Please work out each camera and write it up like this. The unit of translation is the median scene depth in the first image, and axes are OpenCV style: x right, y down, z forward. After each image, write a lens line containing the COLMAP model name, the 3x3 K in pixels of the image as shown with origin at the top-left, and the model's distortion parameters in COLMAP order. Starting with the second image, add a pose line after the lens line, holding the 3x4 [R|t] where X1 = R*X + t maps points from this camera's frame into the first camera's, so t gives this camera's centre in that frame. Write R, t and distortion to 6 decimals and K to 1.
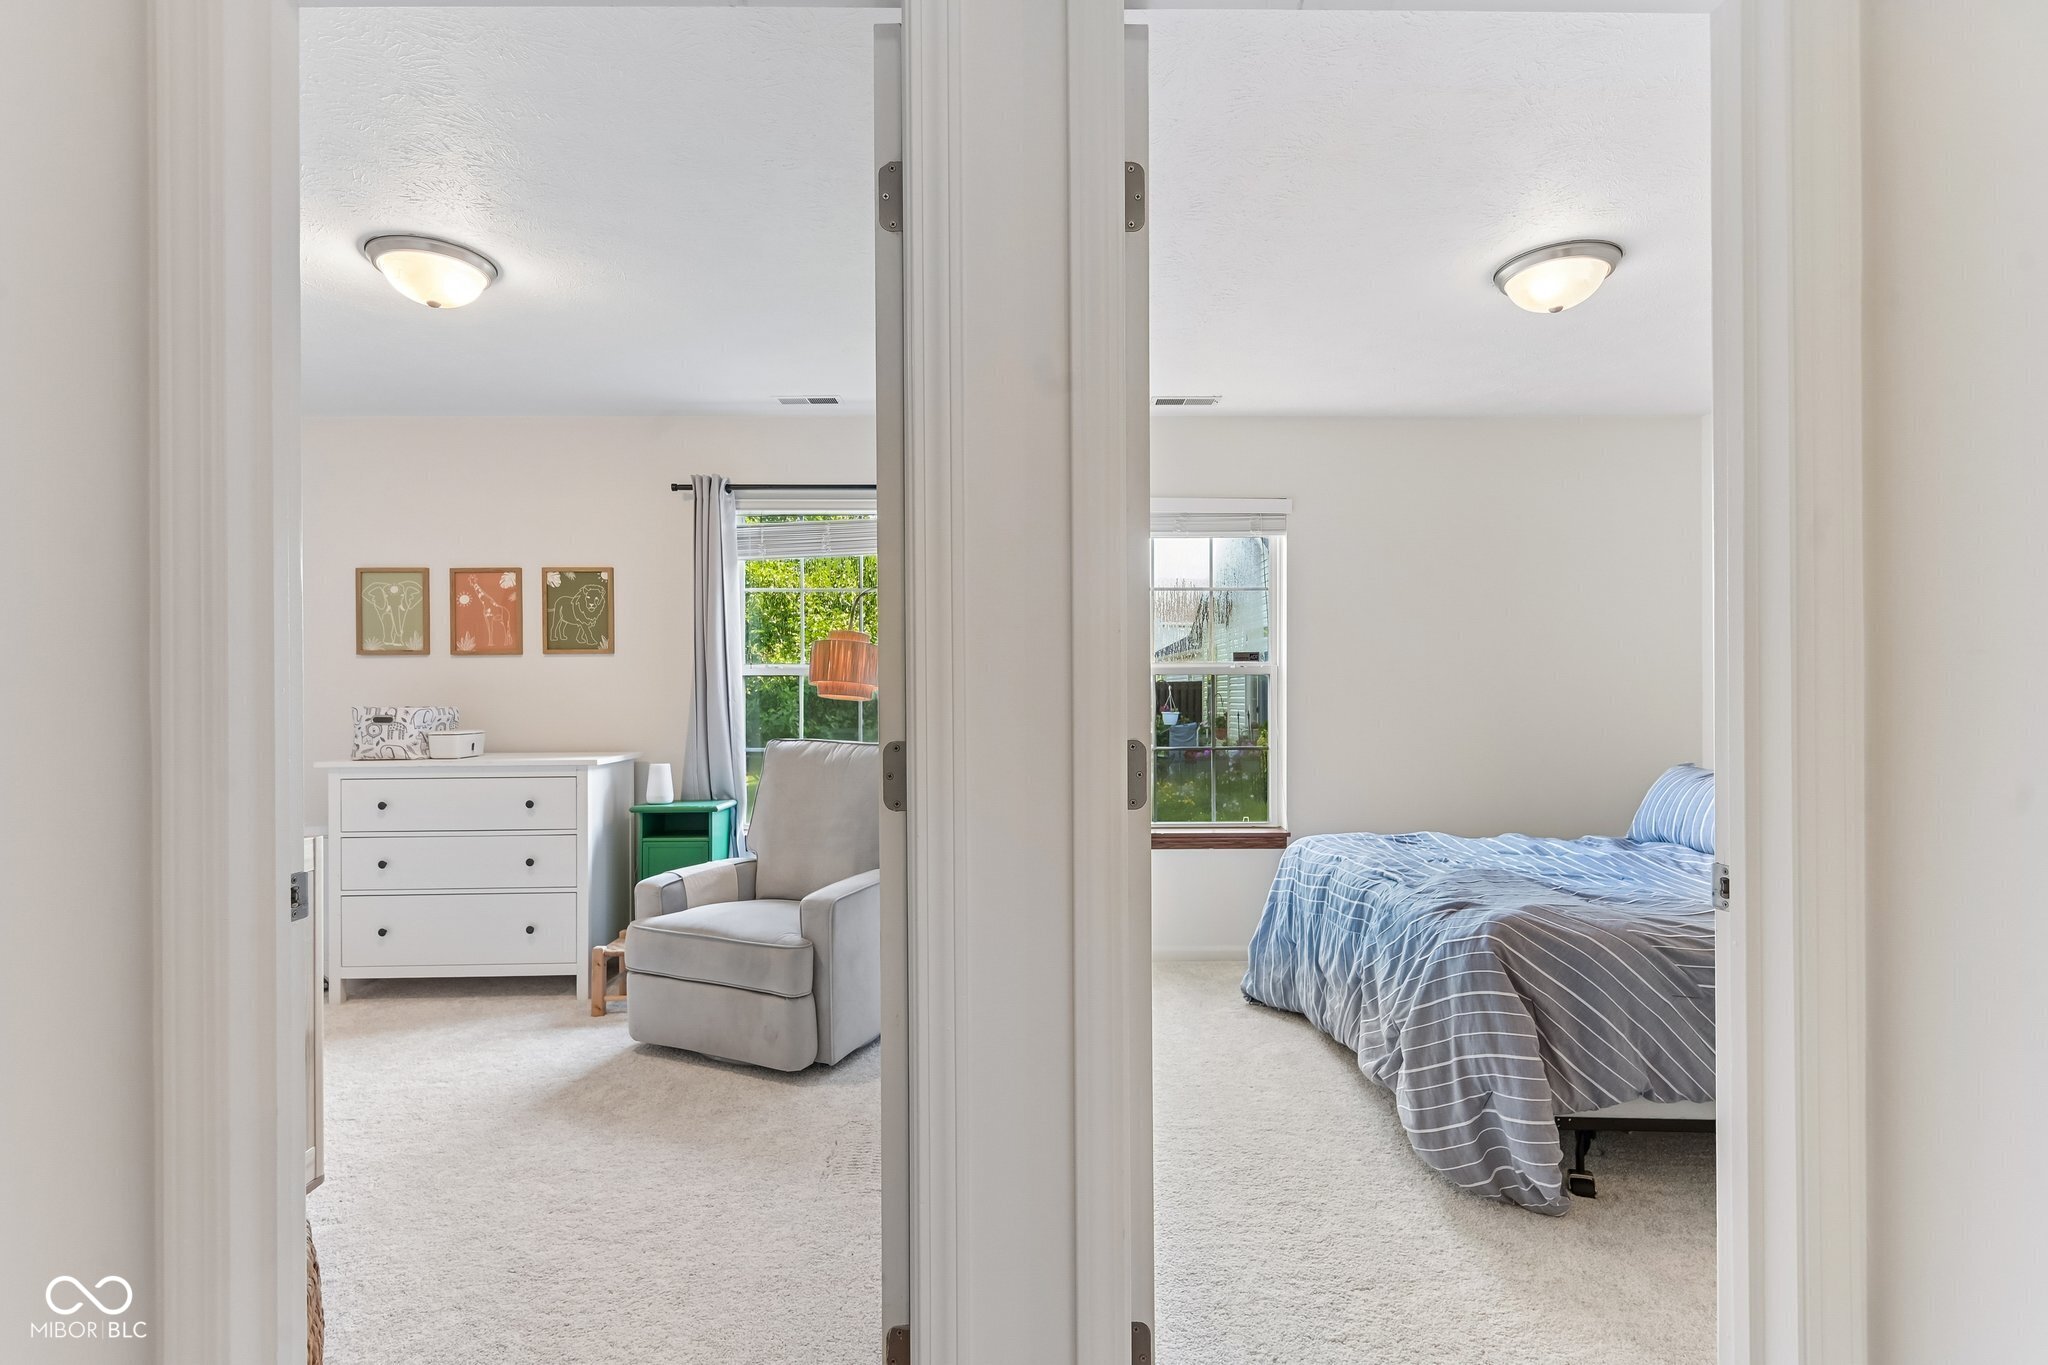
lens RADIAL K [[967.3, 0, 1018.1], [0, 967.3, 700.3], [0, 0, 1]] dist [0.038966, -0.000078]
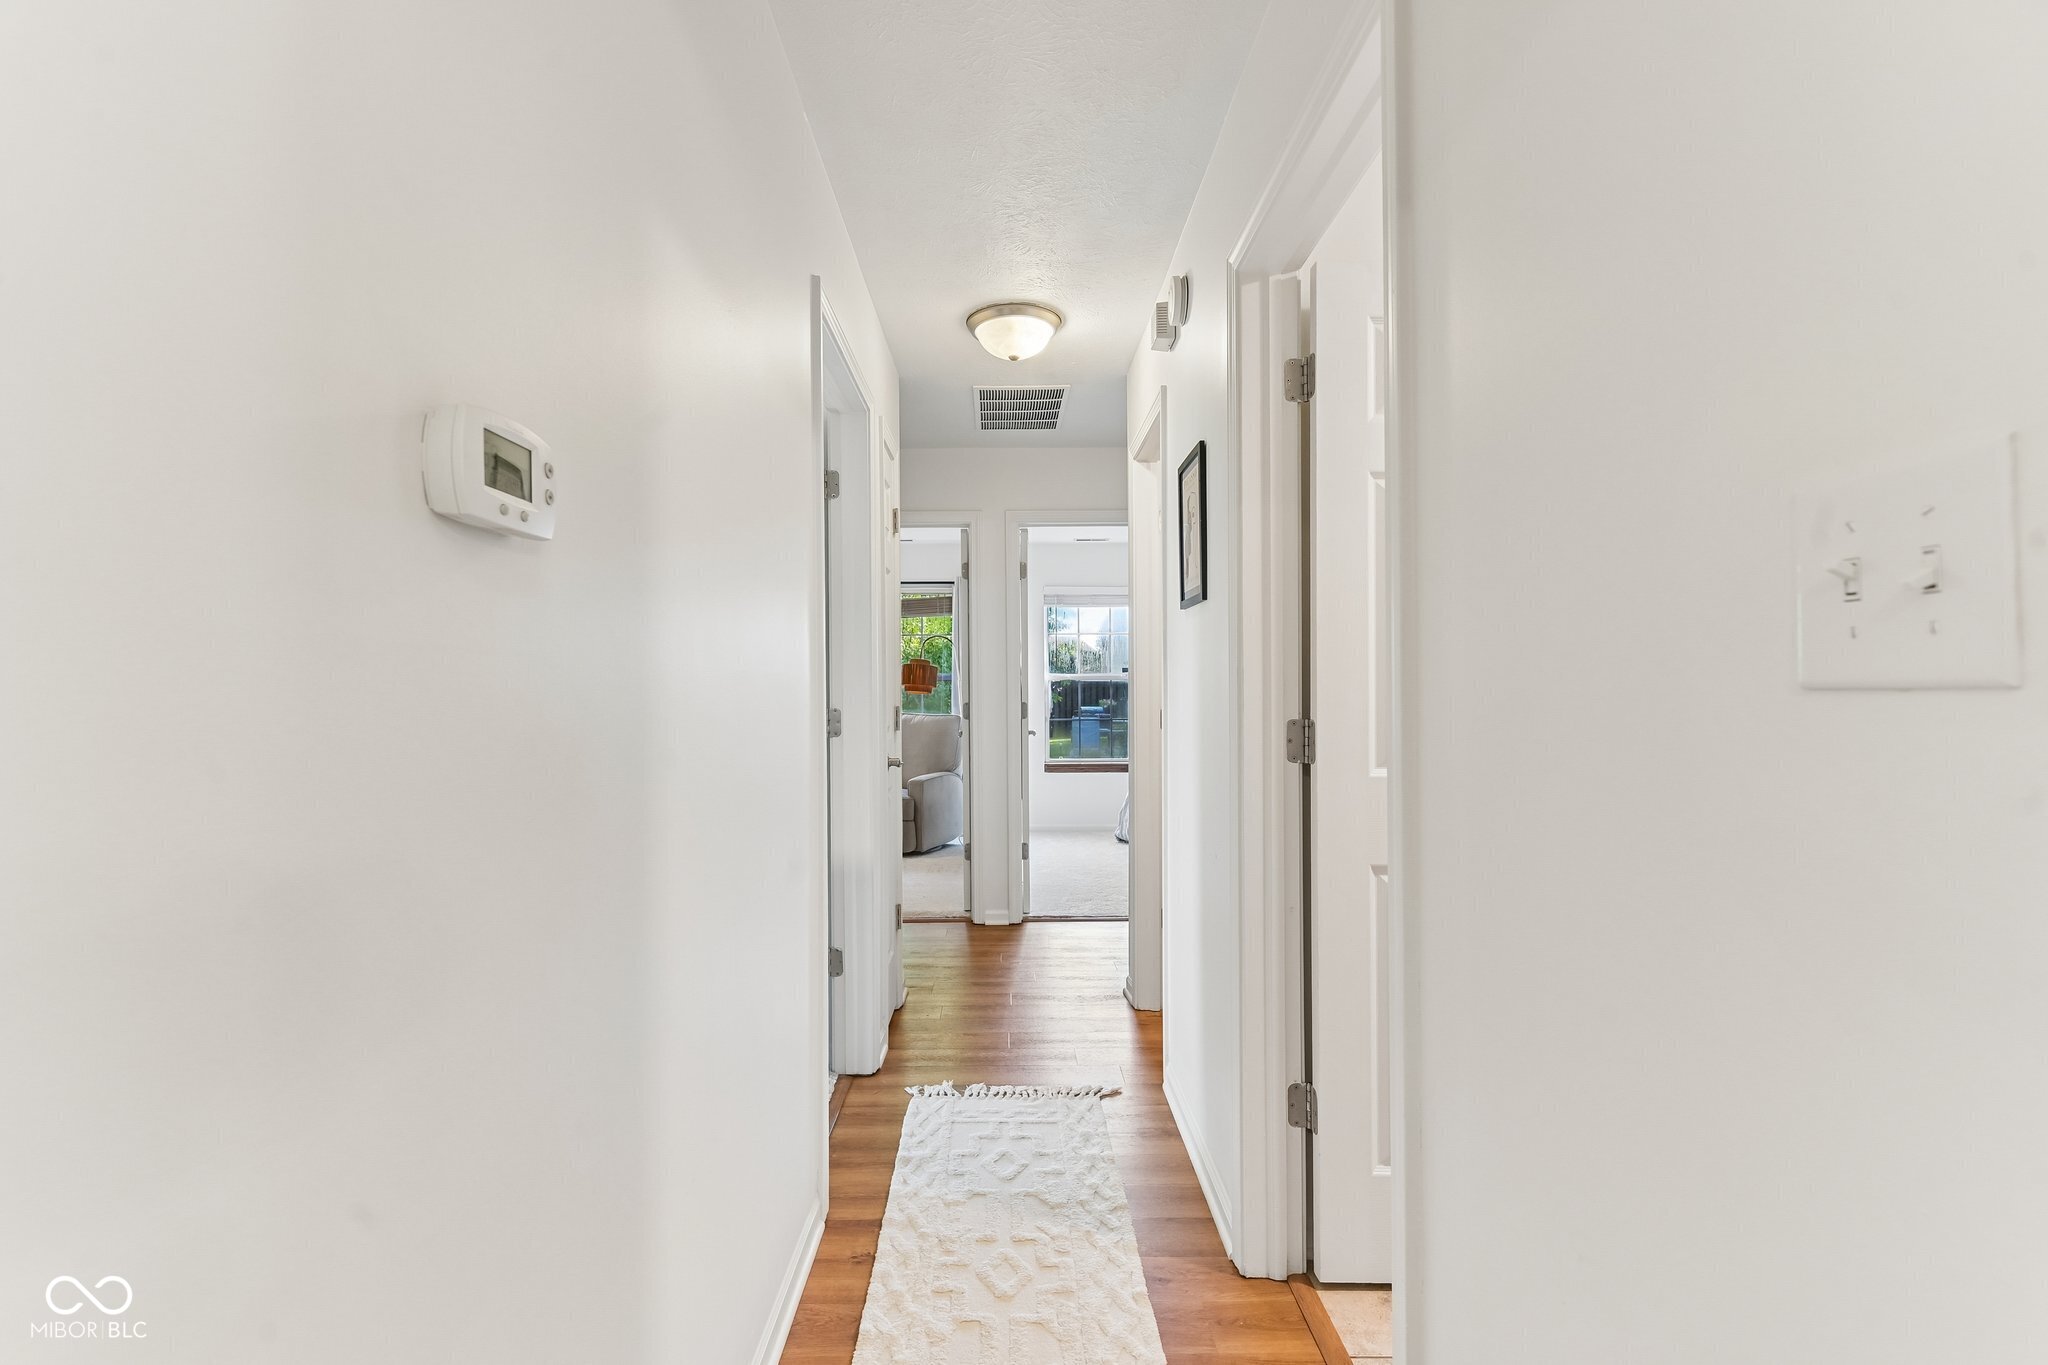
lens RADIAL K [[956.3, 0, 1027.6], [0, 956.3, 696.3], [0, 0, 1]] dist [0.001319, -0.000058]
pose [[0.999997, 0.000943, -0.002055, 0.061410], [-0.000941, 0.999999, 0.001024, 0.002783], [0.002056, -0.001022, 0.999997, -1.215342]]
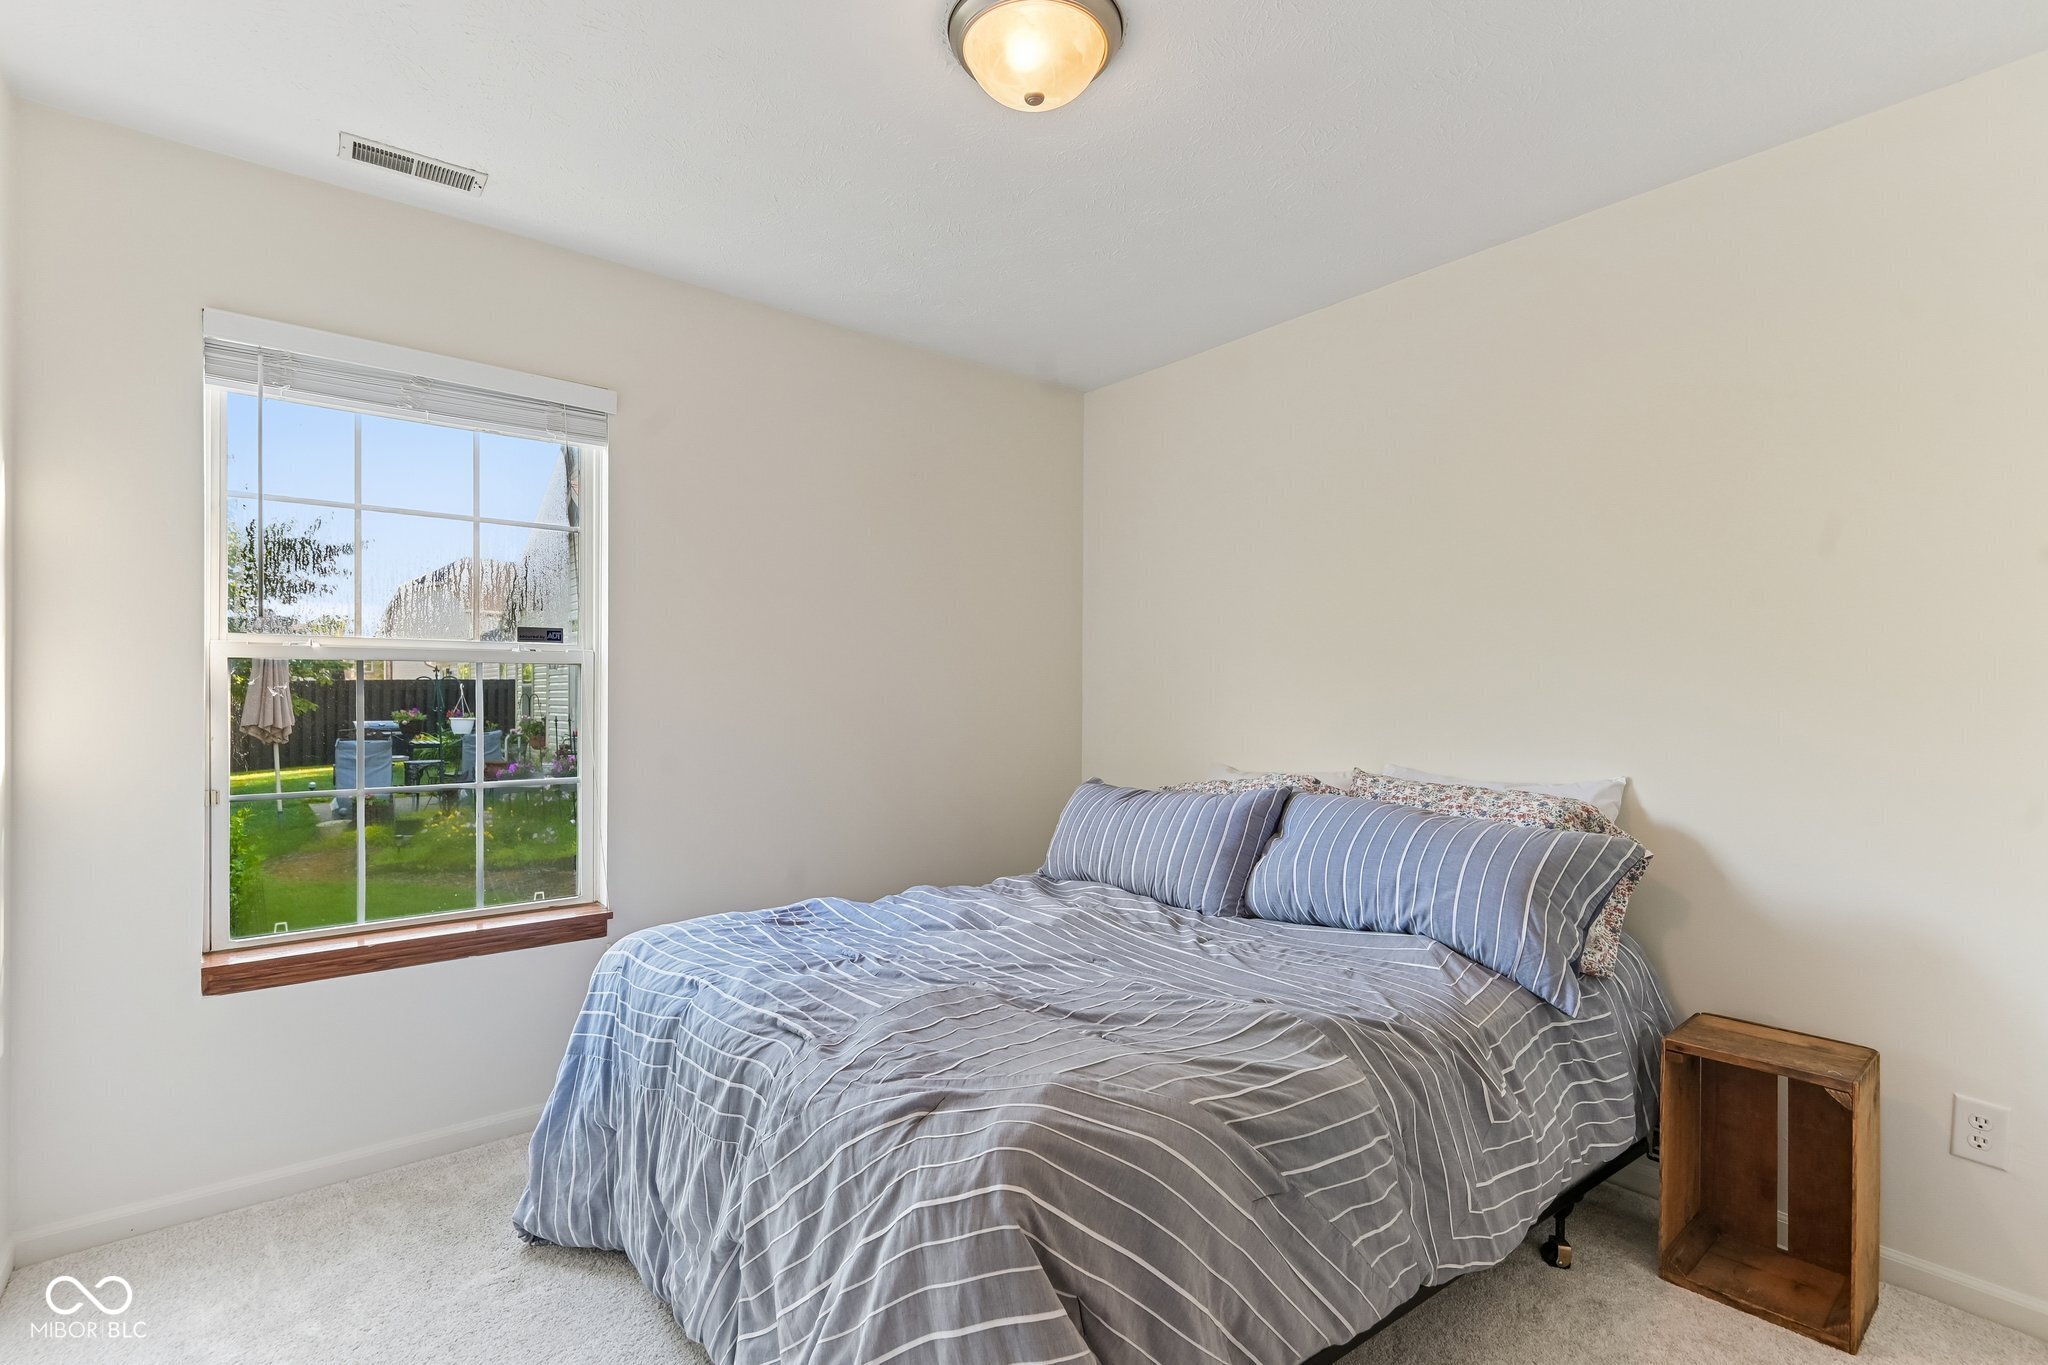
lens RADIAL K [[956.3, 0, 1027.6], [0, 956.3, 696.3], [0, 0, 1]] dist [0.001319, -0.000058]
pose [[0.784384, 0.005813, 0.620248, 0.140748], [-0.002239, 0.999976, -0.006540, -0.003560], [-0.620271, 0.003741, 0.784378, 0.458729]]
